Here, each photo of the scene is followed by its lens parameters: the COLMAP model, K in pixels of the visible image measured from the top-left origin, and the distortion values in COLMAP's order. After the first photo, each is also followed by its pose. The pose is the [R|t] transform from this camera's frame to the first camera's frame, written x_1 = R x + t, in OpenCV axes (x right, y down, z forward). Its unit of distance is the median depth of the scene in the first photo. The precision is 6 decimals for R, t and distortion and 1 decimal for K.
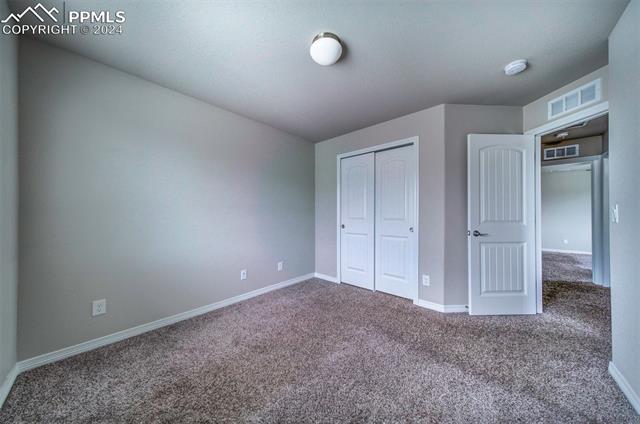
lens RADIAL K [[212.8, 0, 320.0], [0, 212.8, 212.0], [0, 0, 1]] dist [0.001720, 0.000212]
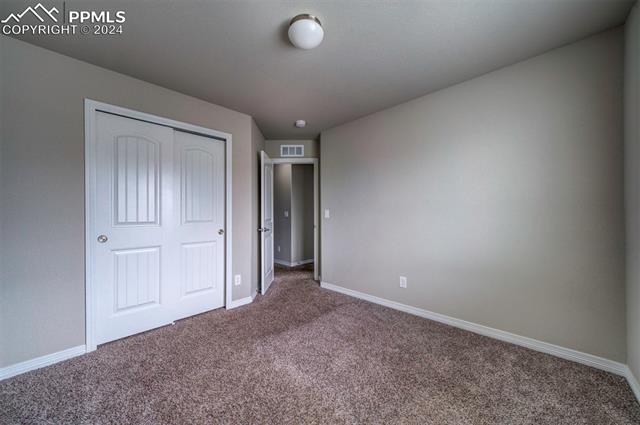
lens RADIAL K [[231.6, 0, 320.0], [0, 231.6, 212.5], [0, 0, 1]] dist [0.013949, 0.000024]
pose [[0.039440, 0.006386, 0.999202, -0.623014], [-0.001002, 0.999979, -0.006351, 0.006402], [-0.999221, -0.000750, 0.039445, 0.584000]]
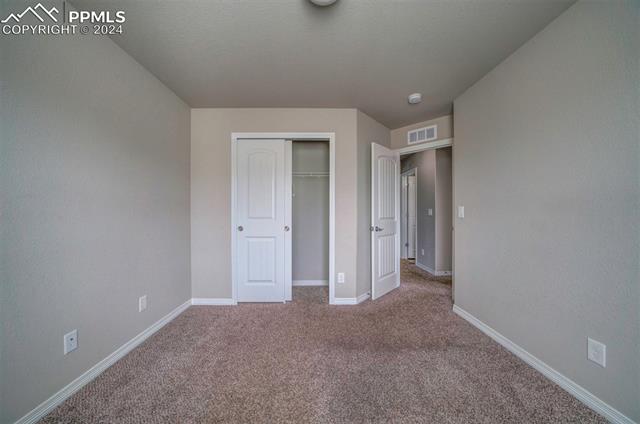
lens RADIAL K [[223.4, 0, 320.0], [0, 223.4, 212.0], [0, 0, 1]] dist [-0.016395, -0.000017]
pose [[0.727605, 0.002299, 0.685992, -0.314210], [-0.005468, 0.999982, 0.002449, 0.007244], [-0.685974, -0.005533, 0.727605, 0.310335]]
